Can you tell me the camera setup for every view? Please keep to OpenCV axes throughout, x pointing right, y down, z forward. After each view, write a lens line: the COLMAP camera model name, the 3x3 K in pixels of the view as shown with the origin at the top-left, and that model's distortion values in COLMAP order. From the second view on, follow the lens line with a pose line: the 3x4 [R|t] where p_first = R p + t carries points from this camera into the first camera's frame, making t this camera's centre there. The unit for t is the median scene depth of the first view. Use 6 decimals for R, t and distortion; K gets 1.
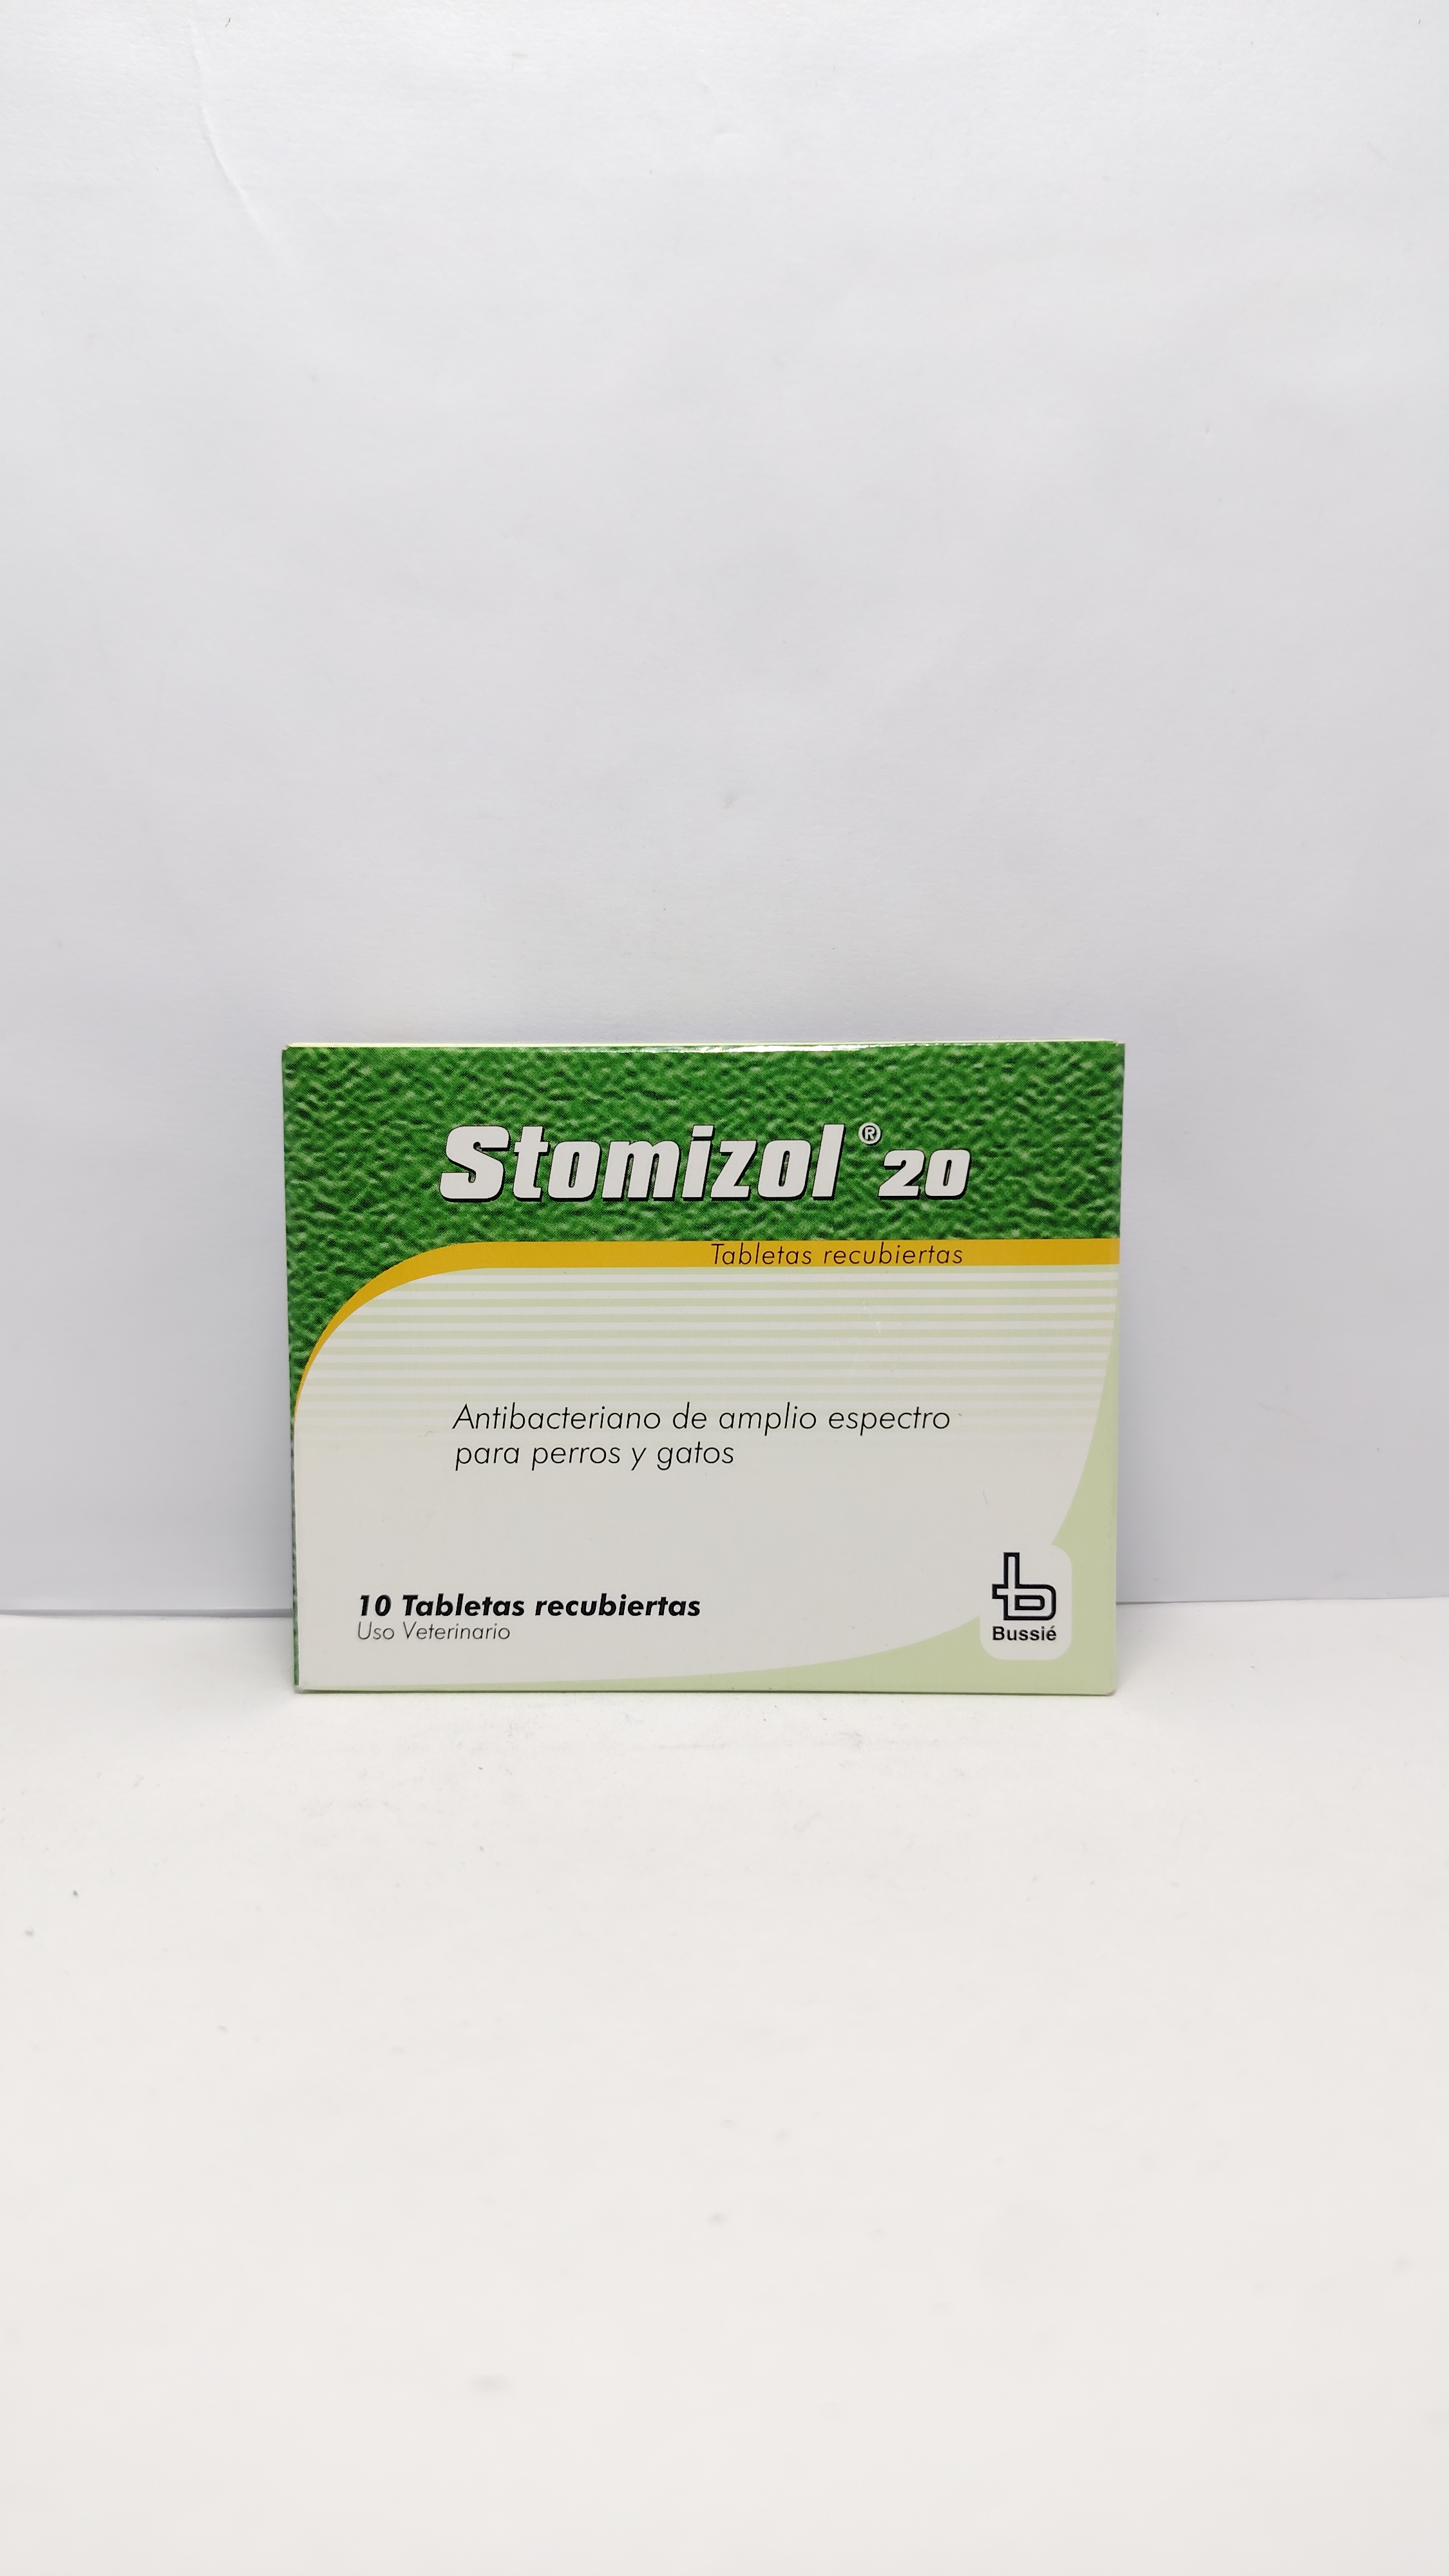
lens RADIAL K [[2025.4, 0, 709.7], [0, 2025.4, 1293.7], [0, 0, 1]] dist [-0.040757, -0.026168]
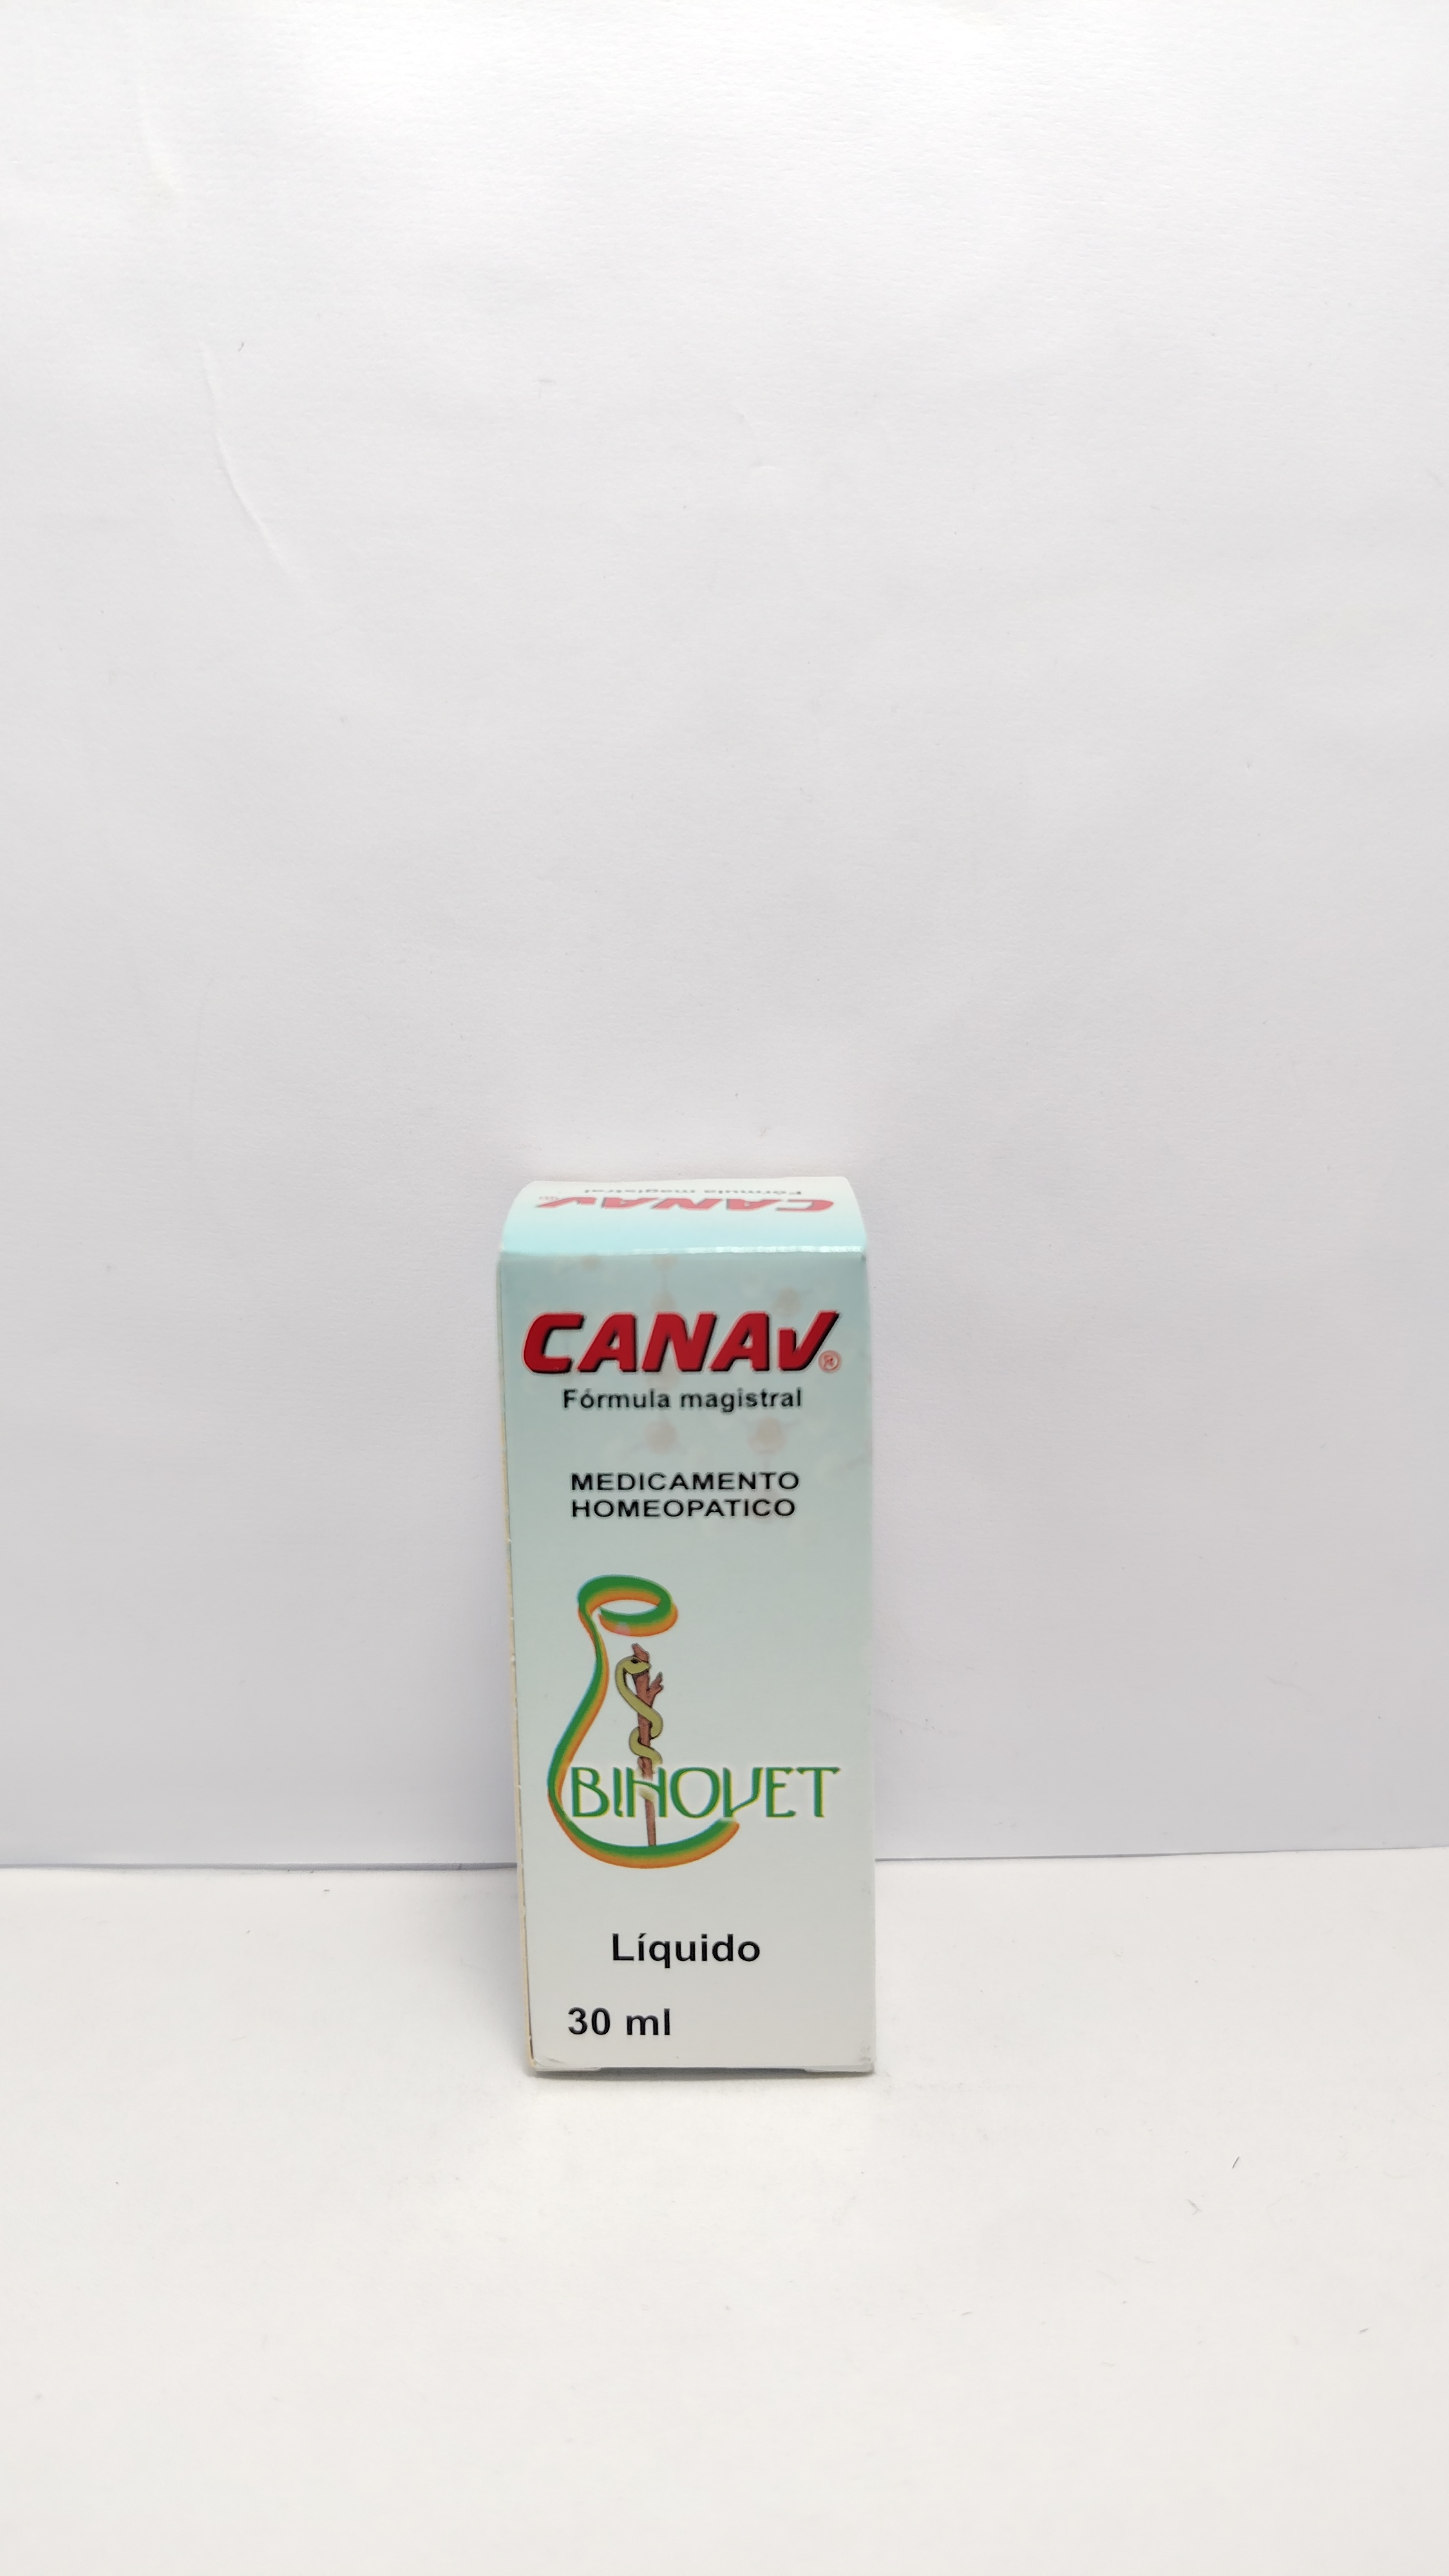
lens RADIAL K [[2025.4, 0, 711.5], [0, 2025.4, 1289.9], [0, 0, 1]] dist [-0.040757, -0.026168]
pose [[0.999989, -0.003816, 0.002657, -0.020733], [0.003469, 0.992712, 0.120458, -0.304482], [-0.003098, -0.120447, 0.992715, -0.014886]]
